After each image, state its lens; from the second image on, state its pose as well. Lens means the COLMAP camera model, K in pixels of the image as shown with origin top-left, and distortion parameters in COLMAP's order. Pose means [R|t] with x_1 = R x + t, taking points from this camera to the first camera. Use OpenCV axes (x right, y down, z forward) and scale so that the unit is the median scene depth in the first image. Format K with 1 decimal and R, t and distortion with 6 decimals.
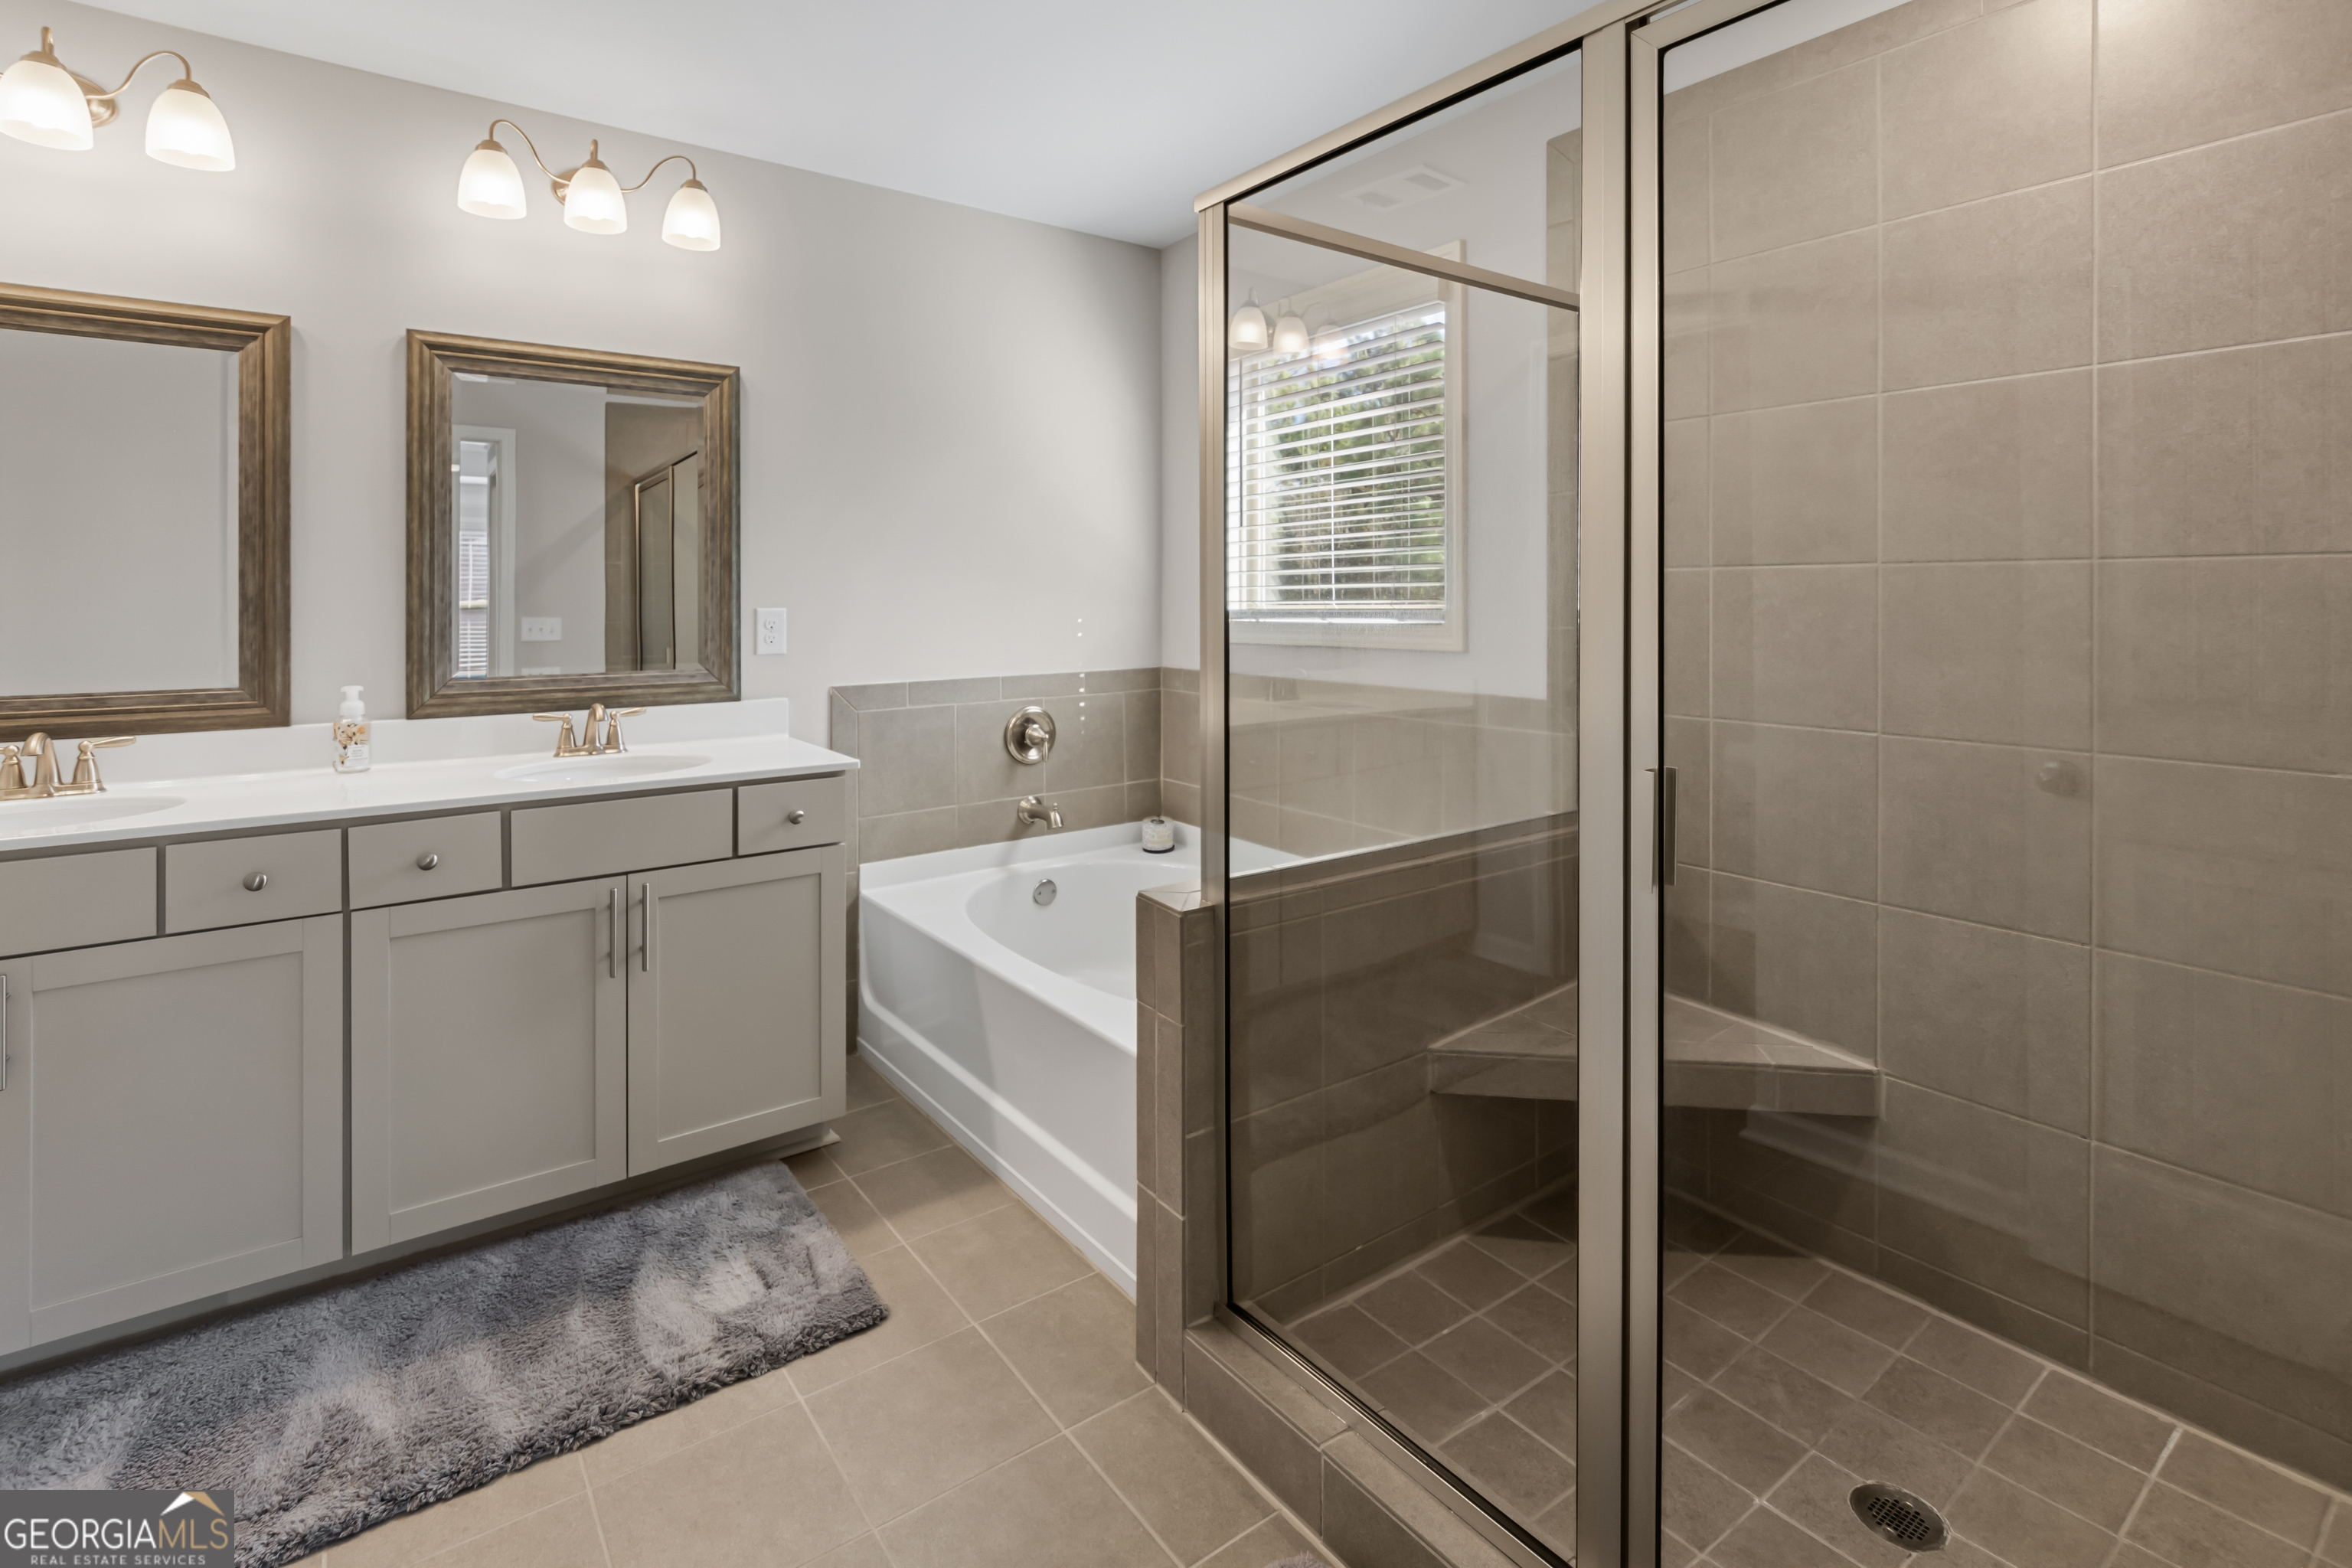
lens RADIAL K [[1098.2, 0, 1179.7], [0, 1098.2, 734.4], [0, 0, 1]] dist [0.003315, 0.000282]
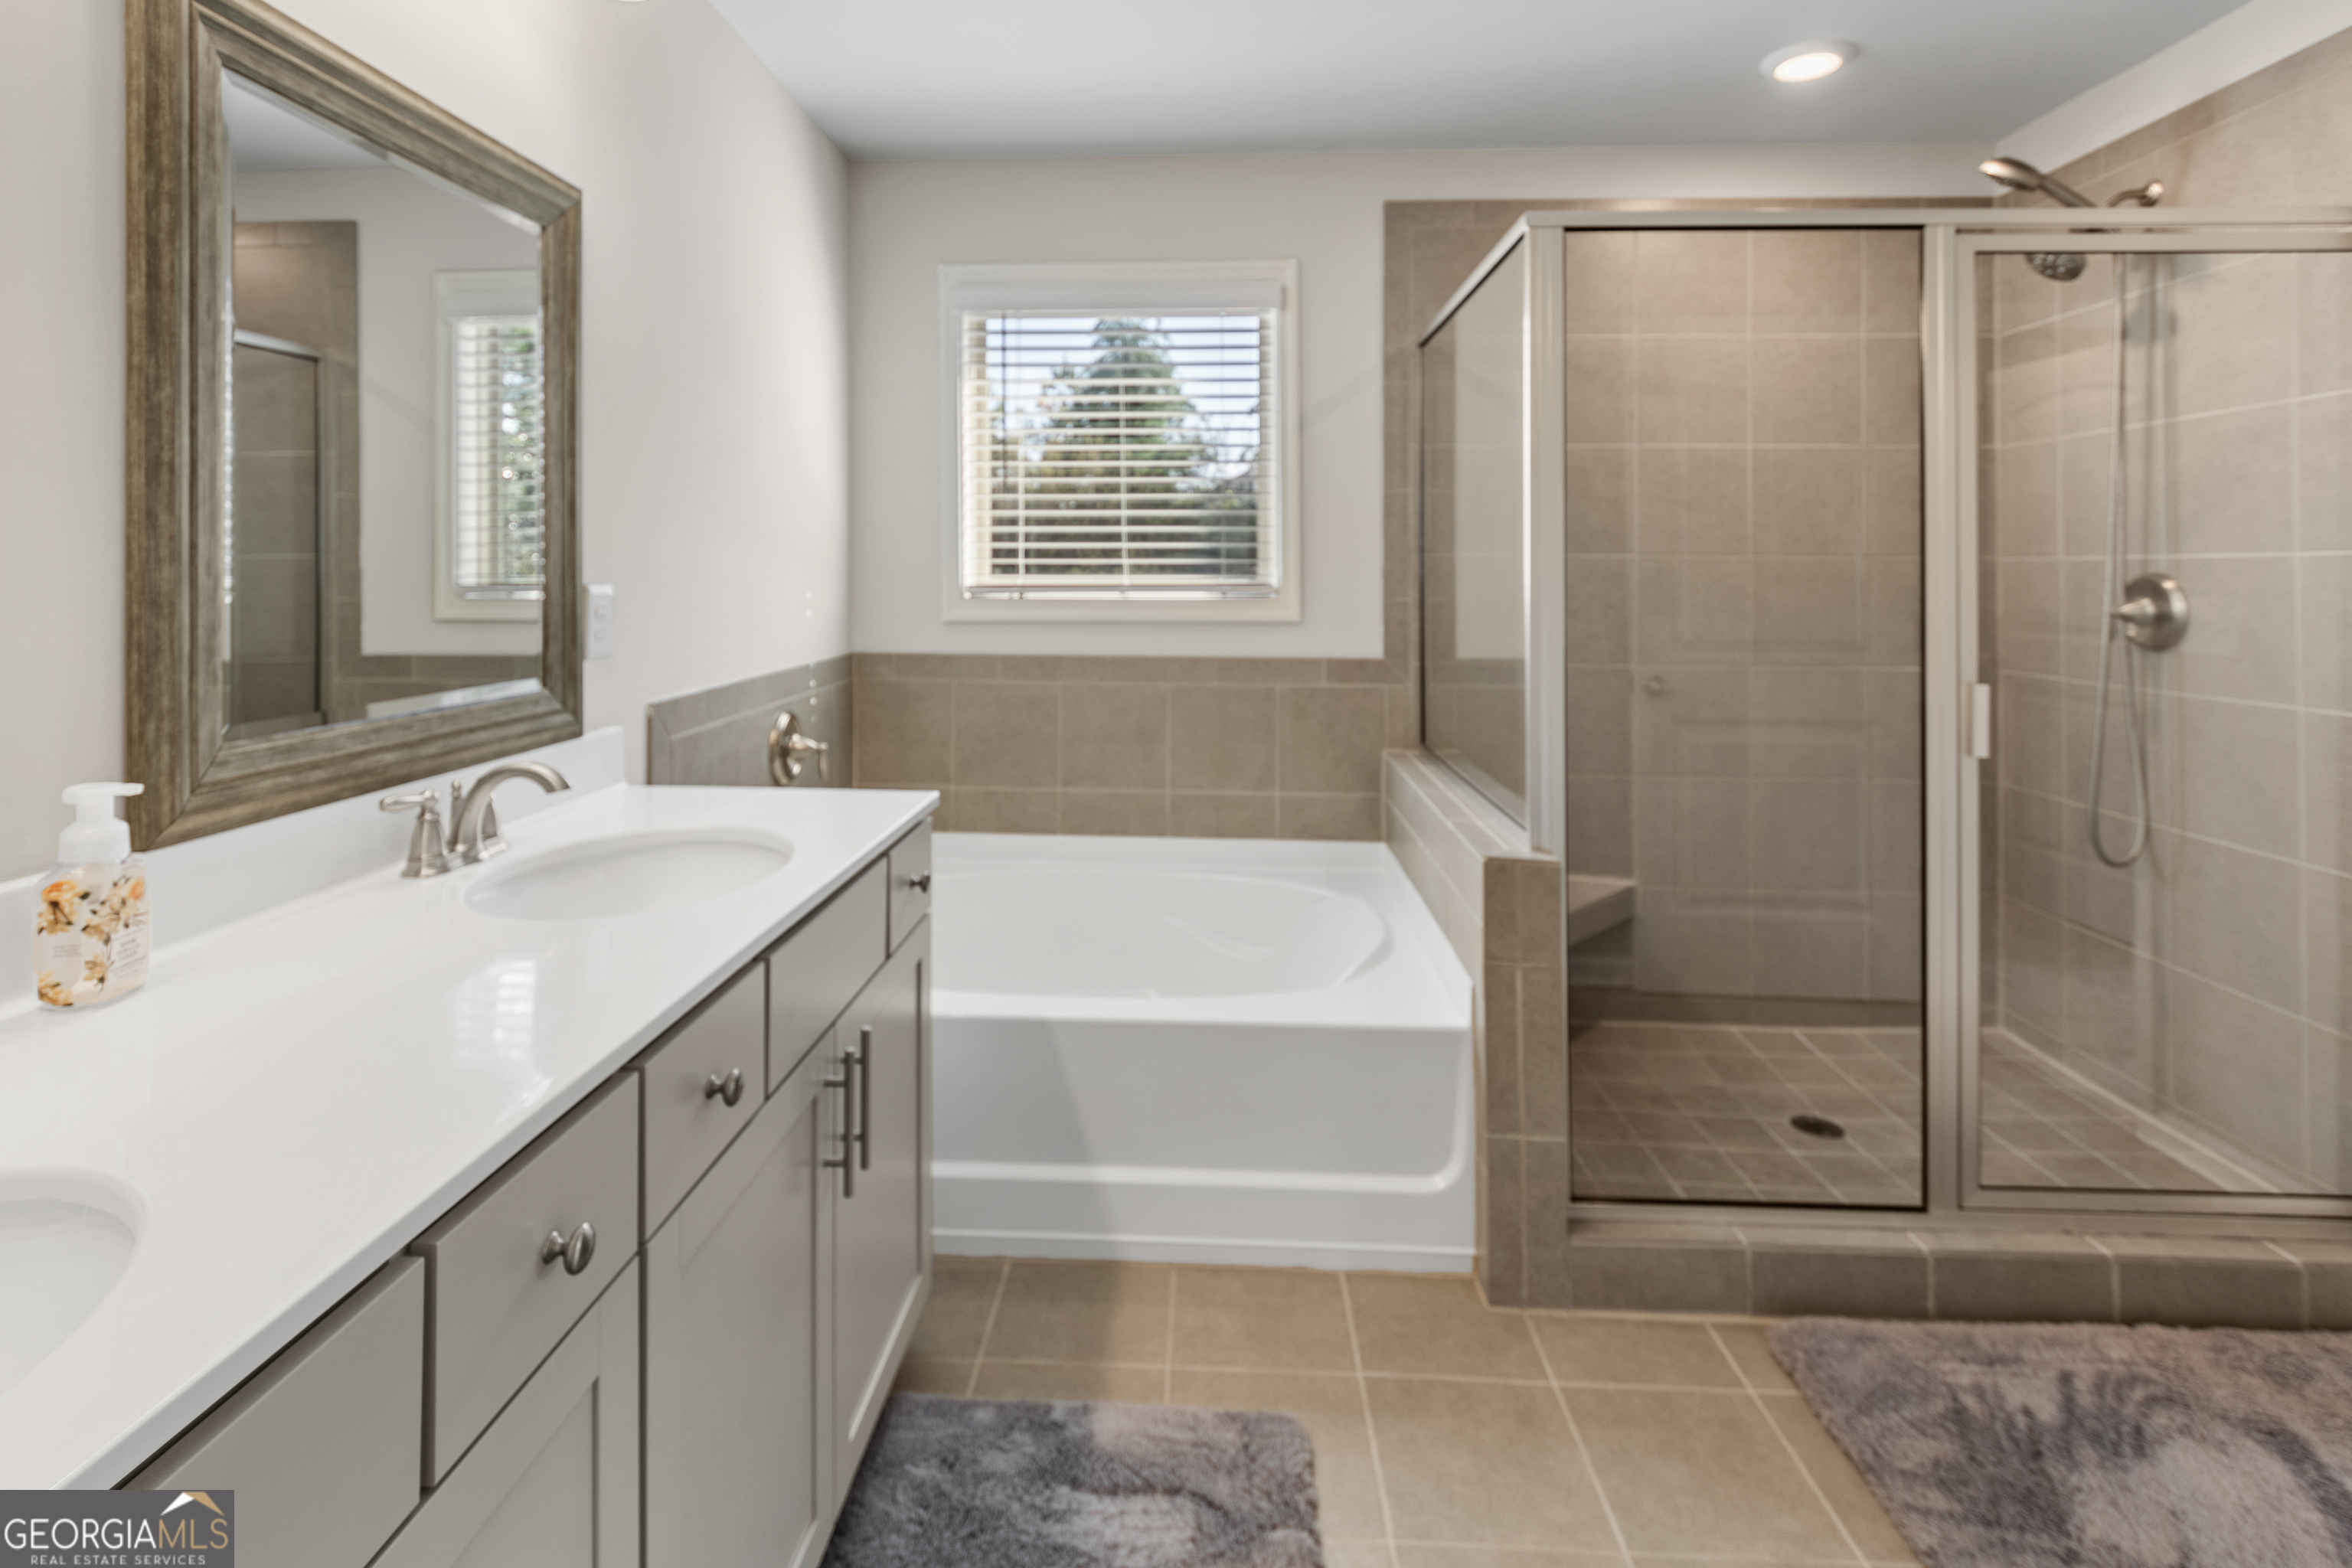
lens RADIAL K [[1084.2, 0, 1173.4], [0, 1084.2, 692.2], [0, 0, 1]] dist [-0.000342, 0.000351]
pose [[0.636651, -0.078543, 0.767142, -0.770452], [0.088168, 0.995690, 0.028772, -0.051738], [-0.766095, 0.049320, 0.640832, 0.430906]]
